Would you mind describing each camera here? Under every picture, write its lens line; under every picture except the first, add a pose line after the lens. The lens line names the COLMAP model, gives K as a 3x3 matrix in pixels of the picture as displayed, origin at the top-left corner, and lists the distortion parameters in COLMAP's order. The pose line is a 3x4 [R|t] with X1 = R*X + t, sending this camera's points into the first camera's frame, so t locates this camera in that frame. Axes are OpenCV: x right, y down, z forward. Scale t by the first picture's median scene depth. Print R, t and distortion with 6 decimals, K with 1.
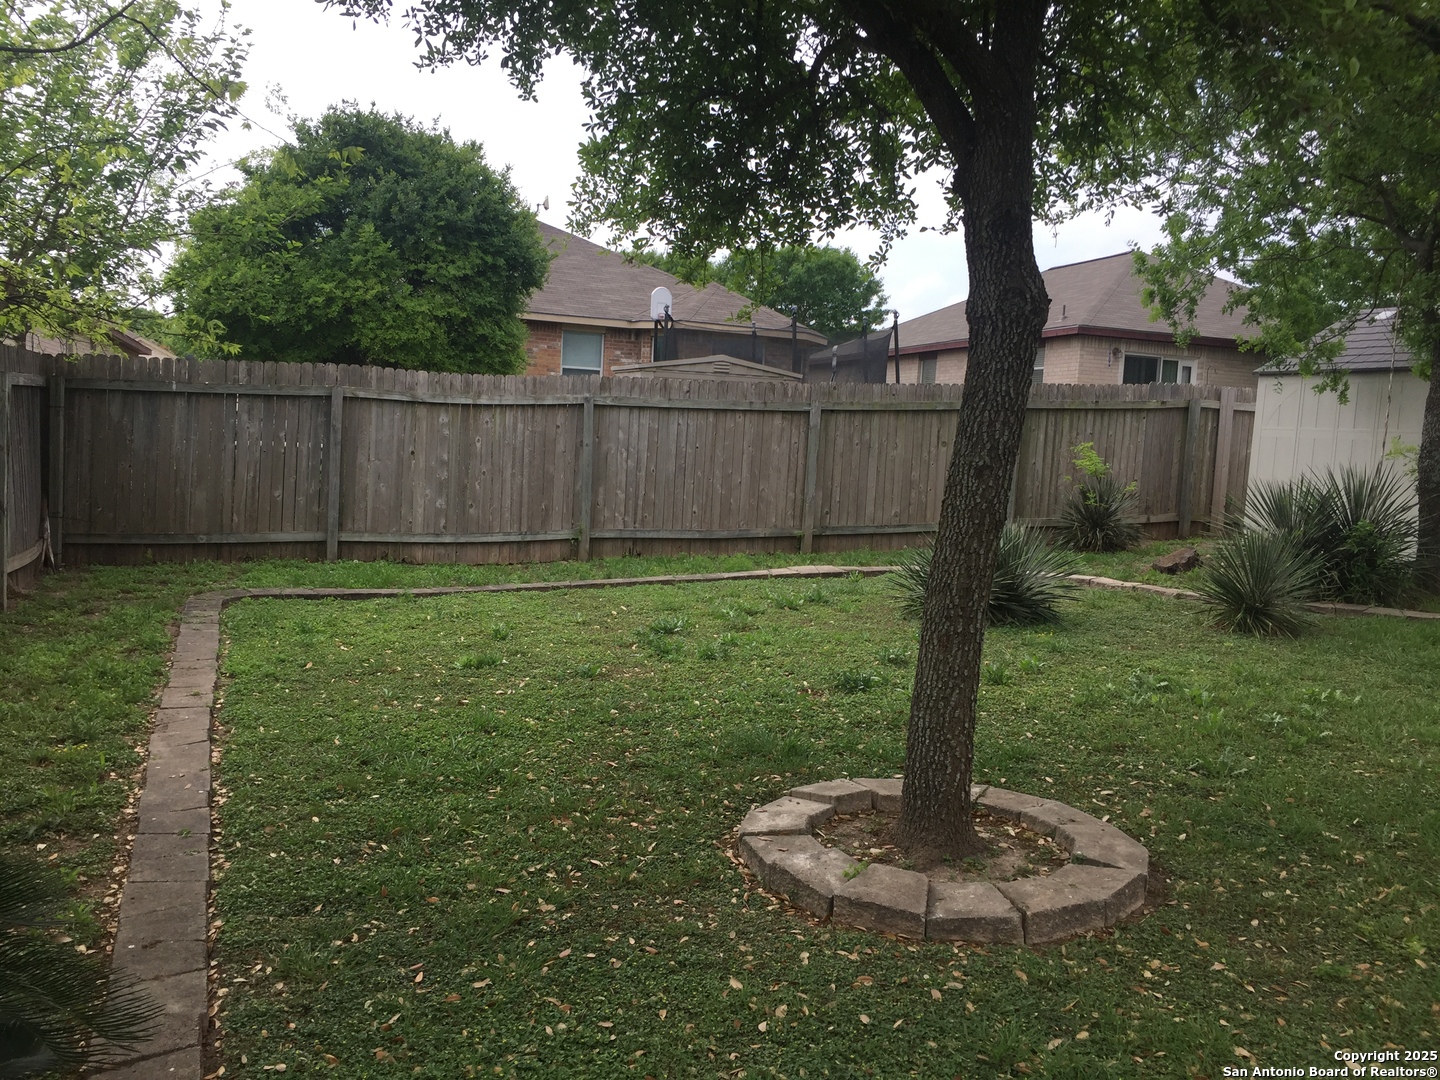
lens RADIAL K [[1233.9, 0, 716.6], [0, 1233.9, 539.5], [0, 0, 1]] dist [0.074559, -0.087884]
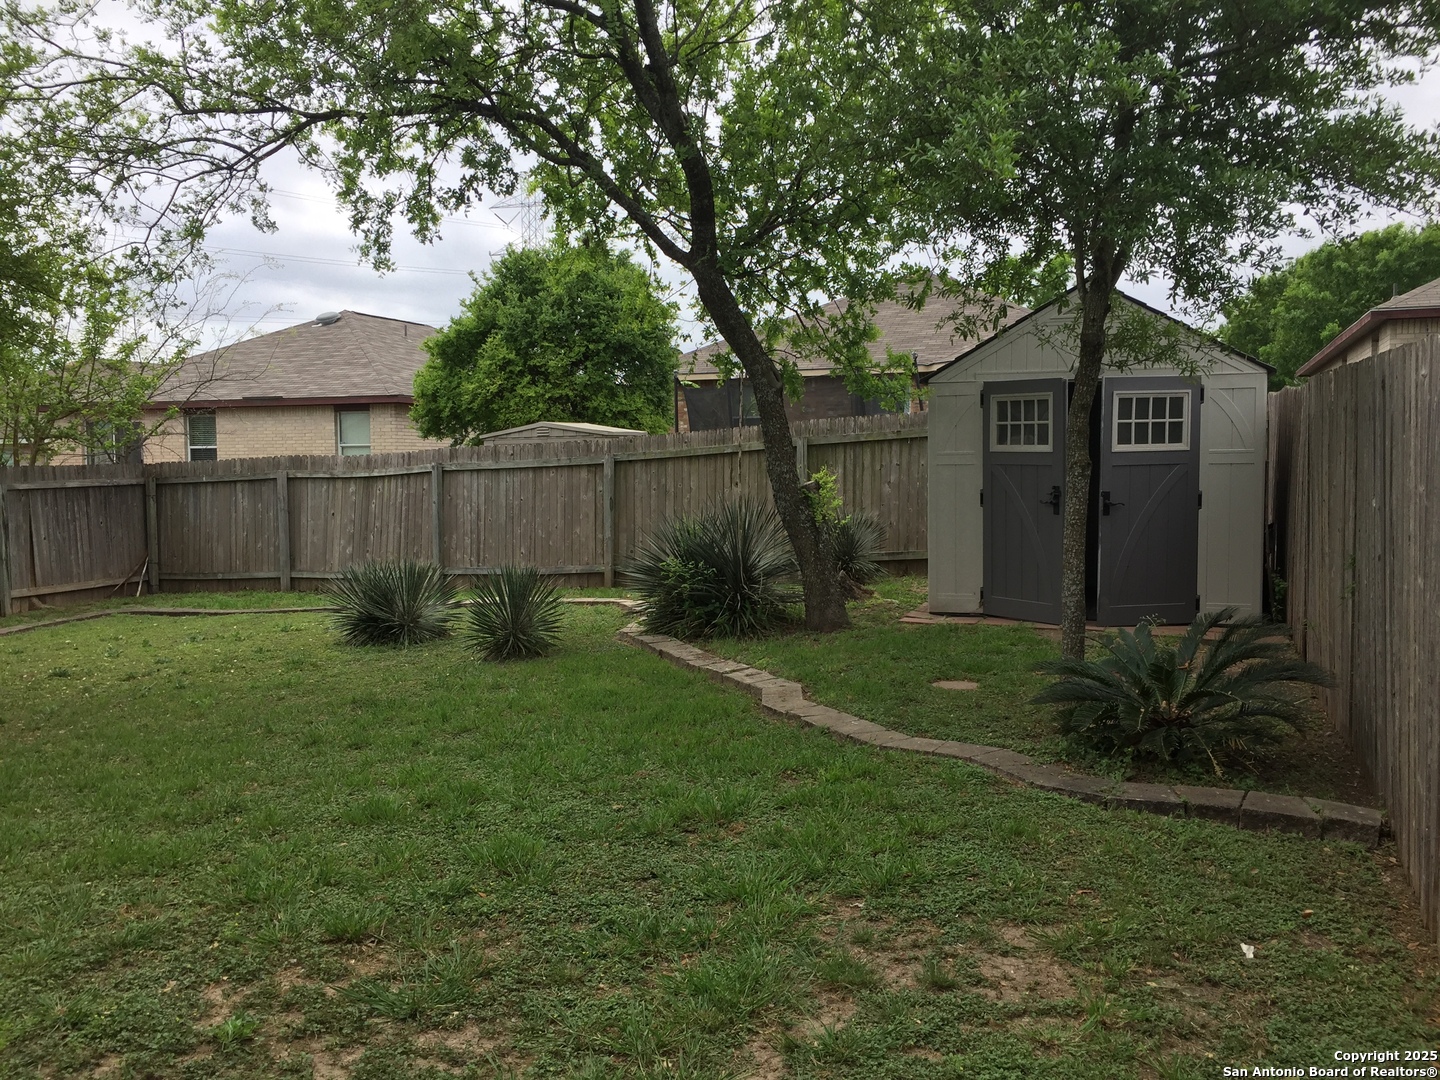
lens RADIAL K [[1233.9, 0, 724.1], [0, 1233.9, 535.7], [0, 0, 1]] dist [0.074559, -0.087884]
pose [[0.758049, -0.023764, -0.651765, 2.388437], [-0.000040, 0.999334, -0.036482, 0.012633], [0.652198, 0.027681, 0.757543, 0.547793]]
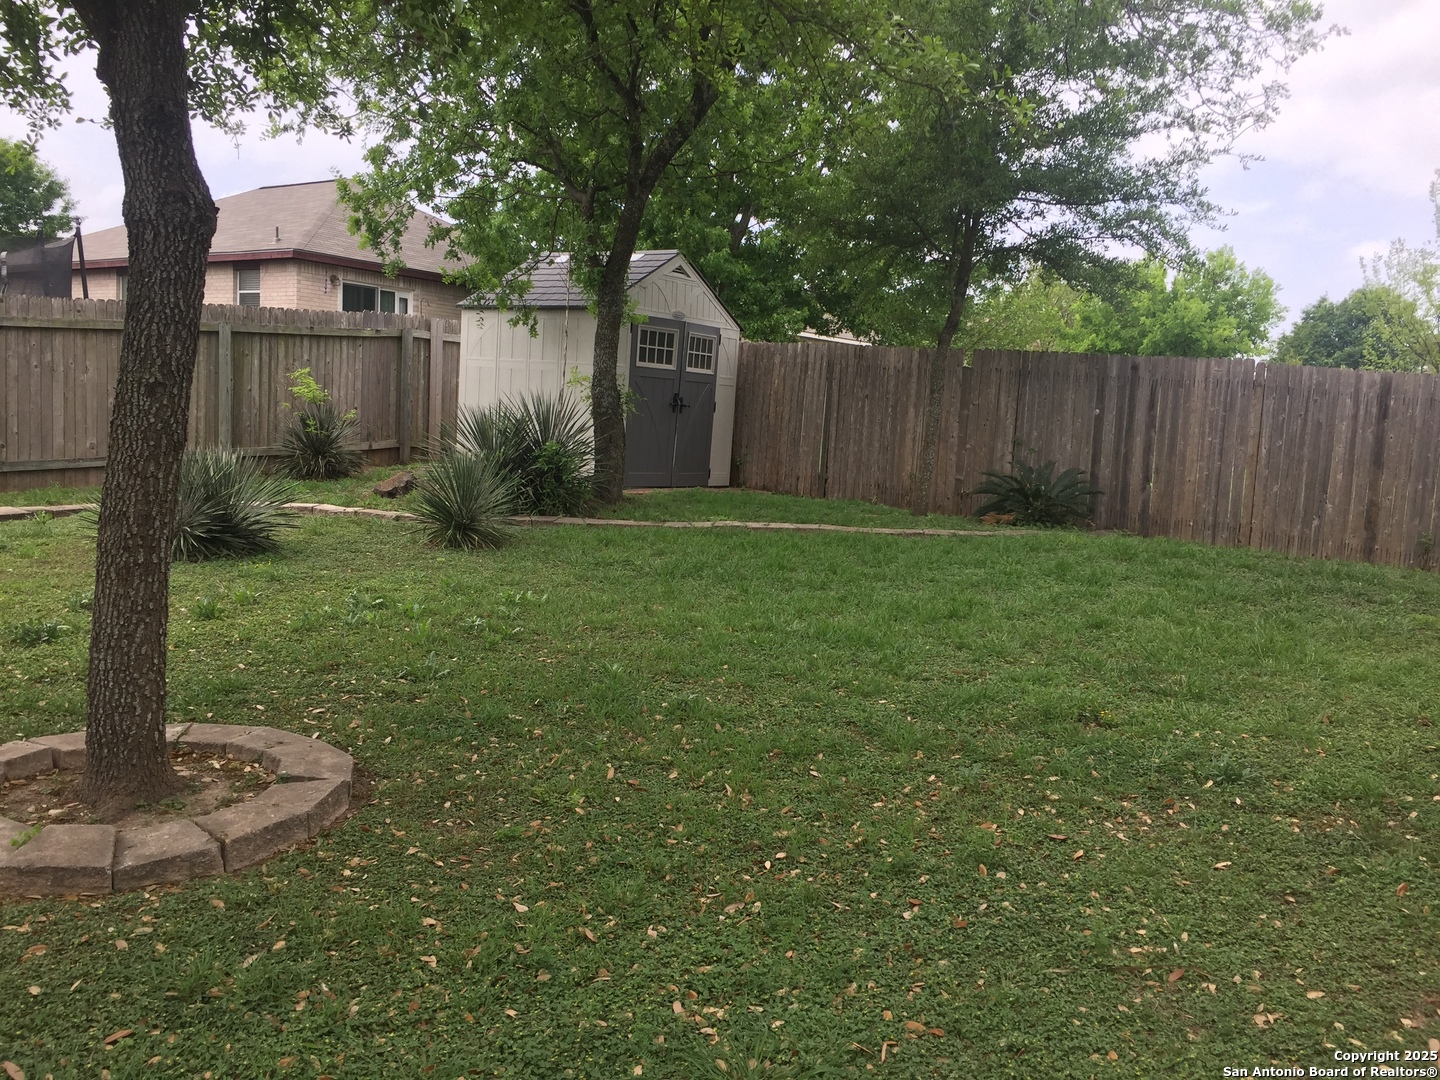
lens RADIAL K [[1233.9, 0, 715.2], [0, 1233.9, 537.9], [0, 0, 1]] dist [0.074559, -0.087884]
pose [[0.826271, -0.066770, 0.559301, 0.019137], [0.036054, 0.997183, 0.065781, 0.006426], [-0.562117, -0.034188, 0.826351, -0.011451]]
